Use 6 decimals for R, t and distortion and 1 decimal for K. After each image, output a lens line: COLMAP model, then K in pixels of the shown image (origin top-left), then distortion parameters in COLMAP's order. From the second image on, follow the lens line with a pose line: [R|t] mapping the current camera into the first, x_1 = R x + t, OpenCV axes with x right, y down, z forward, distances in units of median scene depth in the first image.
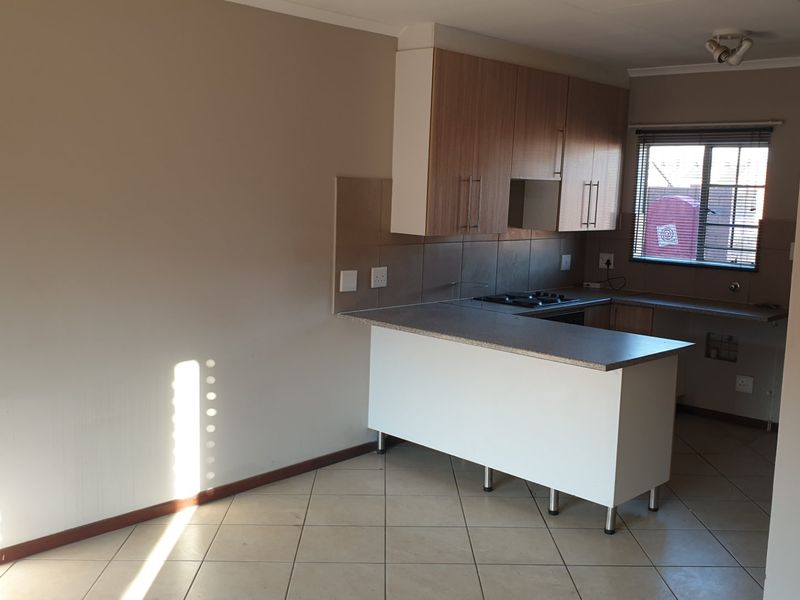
lens RADIAL K [[826.5, 0, 400.0], [0, 826.5, 300.0], [0, 0, 1]] dist [0.157542, -0.415979]
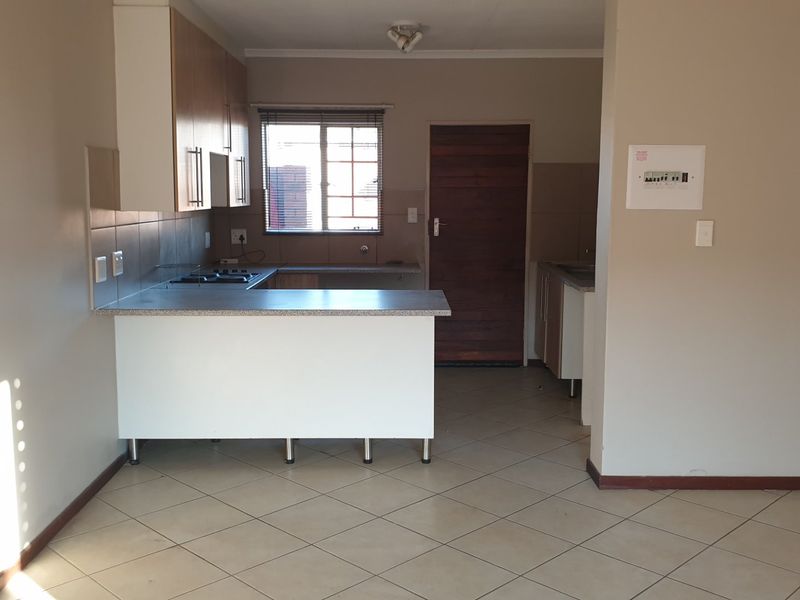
lens RADIAL K [[826.5, 0, 400.0], [0, 826.5, 300.0], [0, 0, 1]] dist [0.157542, -0.415979]
pose [[0.727476, -0.121446, 0.675300, -0.335558], [0.113877, 0.991931, 0.055715, -0.004174], [-0.676618, 0.036370, 0.735436, 0.127241]]
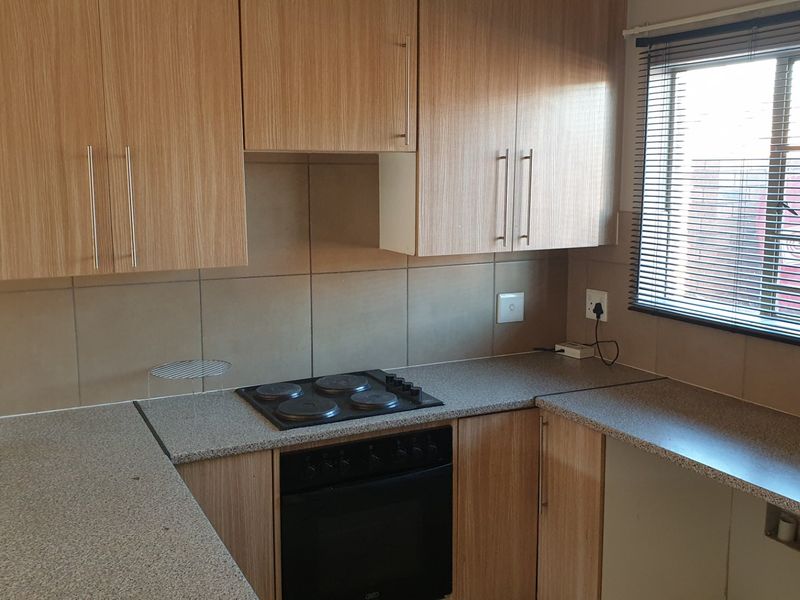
lens RADIAL K [[804.2, 0, 414.3], [0, 804.2, 301.8], [0, 0, 1]] dist [0.052540, -0.013829]
pose [[0.947297, 0.021689, -0.319623, 0.326577], [-0.013932, 0.999551, 0.026536, -0.066029], [0.320055, -0.020685, 0.947173, 0.537808]]
